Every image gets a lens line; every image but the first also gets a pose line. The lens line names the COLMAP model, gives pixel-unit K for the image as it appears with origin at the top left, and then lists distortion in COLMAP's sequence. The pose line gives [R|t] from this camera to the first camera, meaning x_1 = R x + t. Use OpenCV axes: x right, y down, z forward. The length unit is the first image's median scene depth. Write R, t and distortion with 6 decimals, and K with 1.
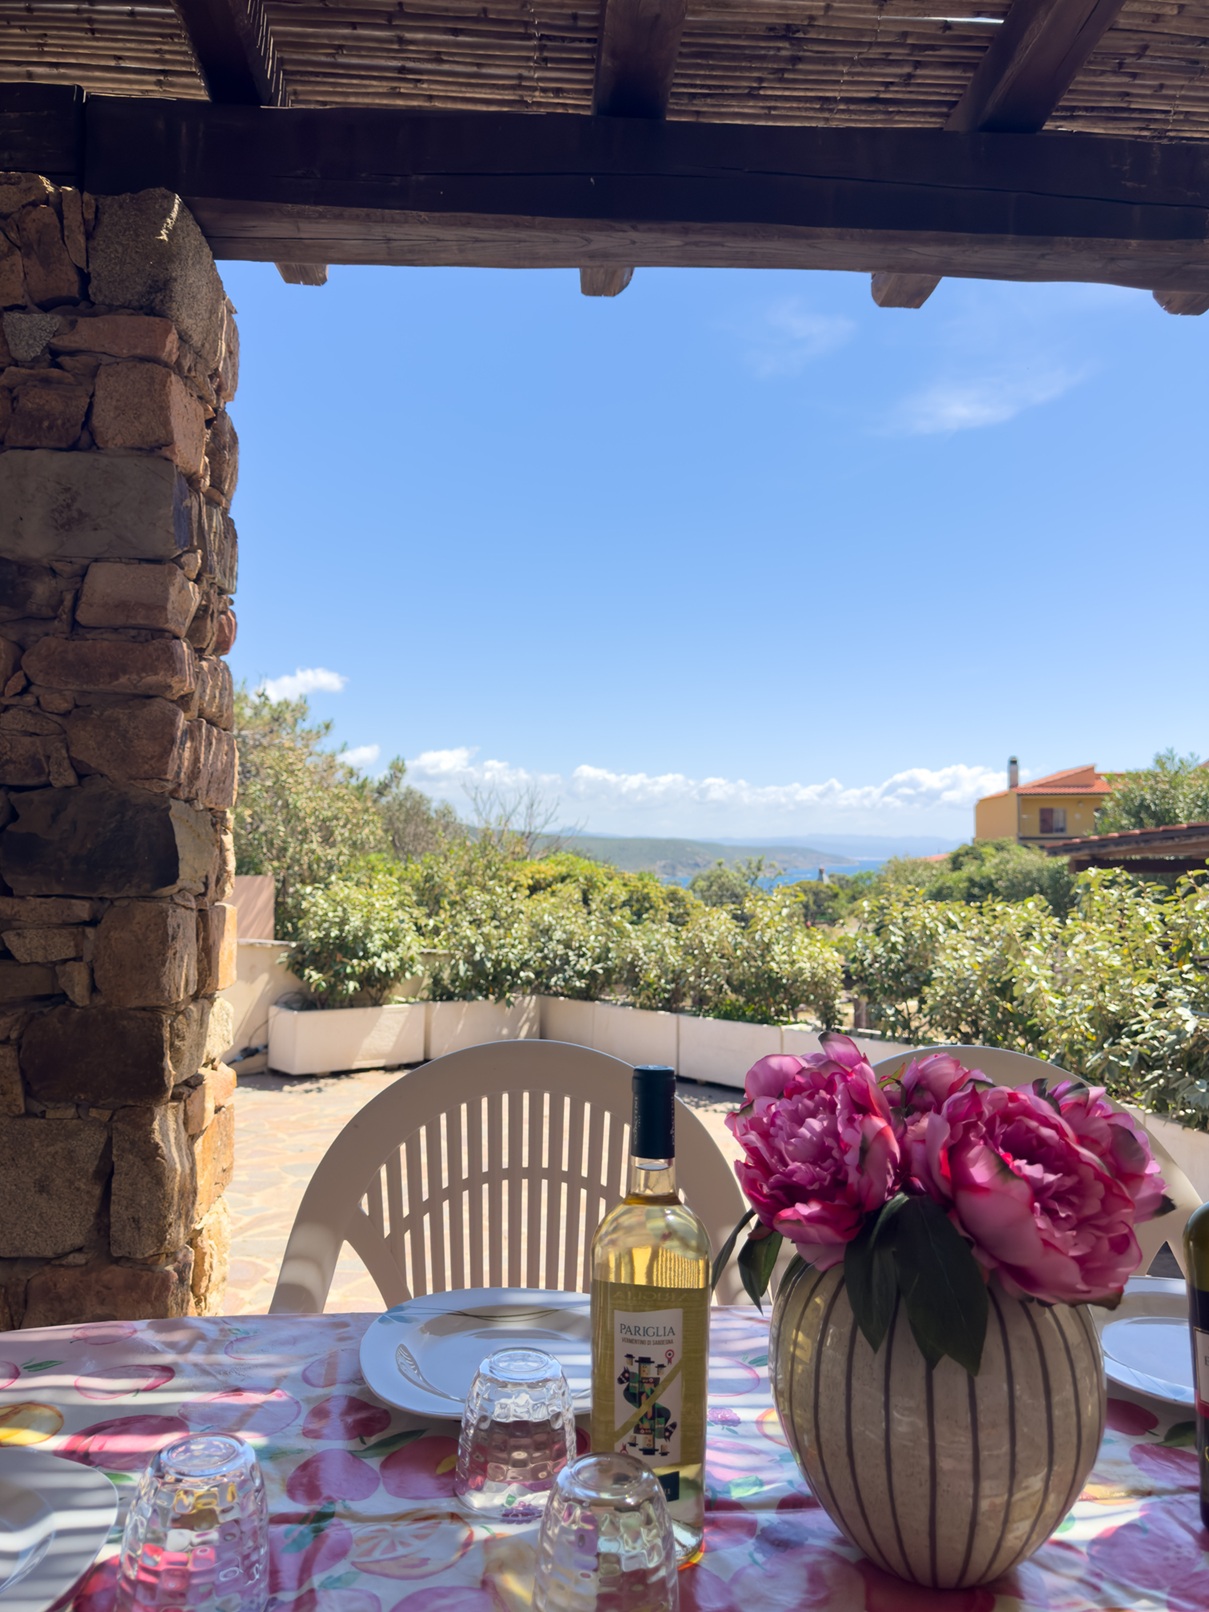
lens RADIAL K [[1127.4, 0, 608.0], [0, 1127.4, 809.4], [0, 0, 1]] dist [0.007142, -0.000324]
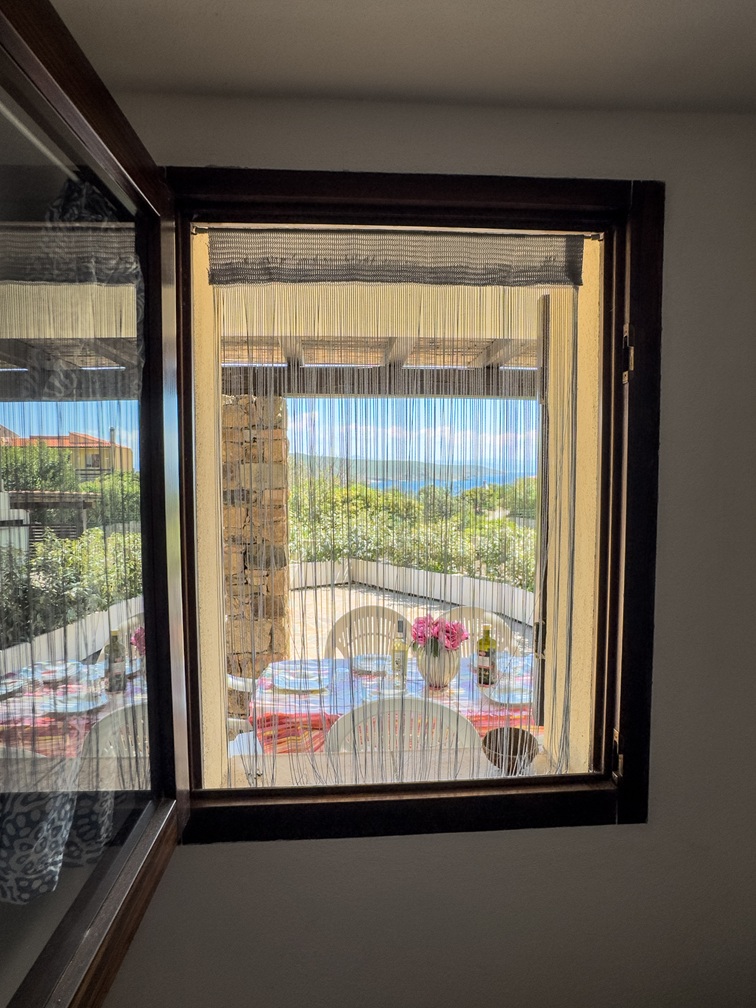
lens RADIAL K [[591.5, 0, 374.7], [0, 591.5, 503.7], [0, 0, 1]] dist [-0.031315, 0.000354]
pose [[0.999997, -0.001209, -0.002008, -0.021581], [0.001403, 0.995031, 0.099556, -0.163245], [0.001877, -0.099558, 0.995030, -0.492429]]
